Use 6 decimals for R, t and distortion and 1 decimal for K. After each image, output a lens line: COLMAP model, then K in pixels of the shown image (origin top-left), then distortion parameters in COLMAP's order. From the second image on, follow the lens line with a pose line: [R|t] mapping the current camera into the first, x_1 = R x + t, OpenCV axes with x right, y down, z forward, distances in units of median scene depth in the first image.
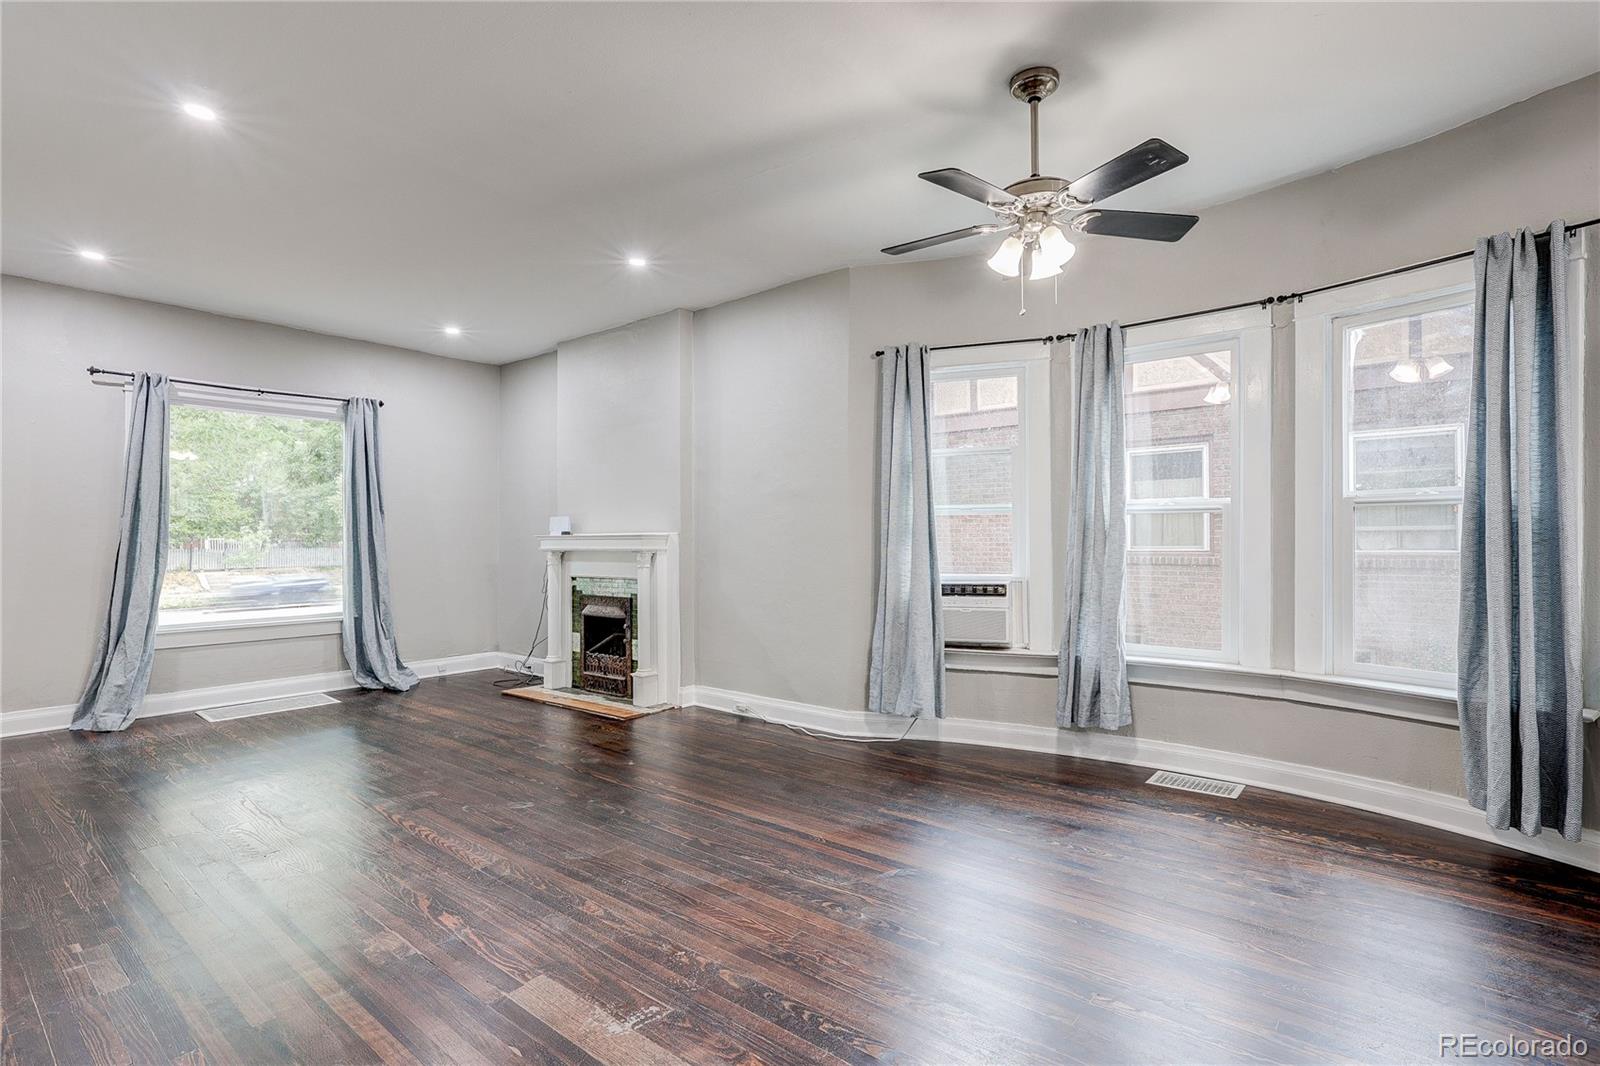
lens RADIAL K [[769.2, 0, 797.4], [0, 769.2, 540.0], [0, 0, 1]] dist [-0.000906, 0.000155]
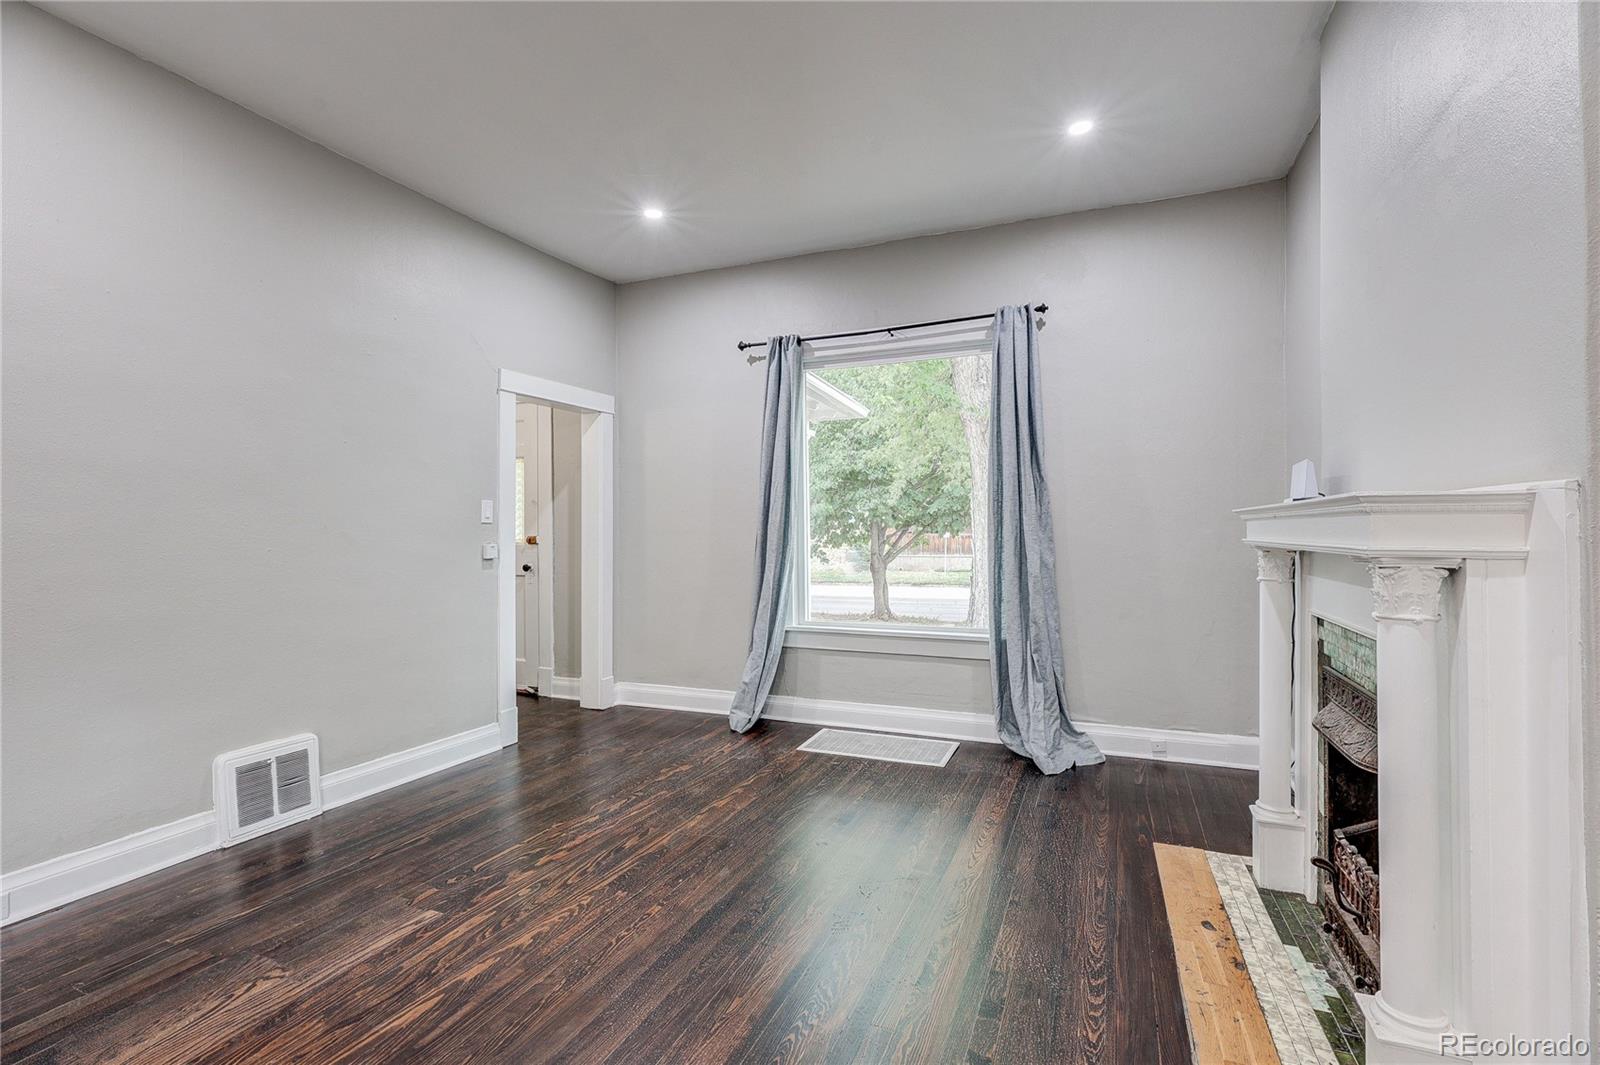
lens RADIAL K [[735.8, 0, 800.0], [0, 735.8, 532.5], [0, 0, 1]] dist [-0.002725, -0.000107]
pose [[0.290854, 0.005856, -0.956749, -0.020911], [0.002145, 0.999975, 0.006772, 0.003476], [0.956765, -0.004022, 0.290834, 0.722343]]
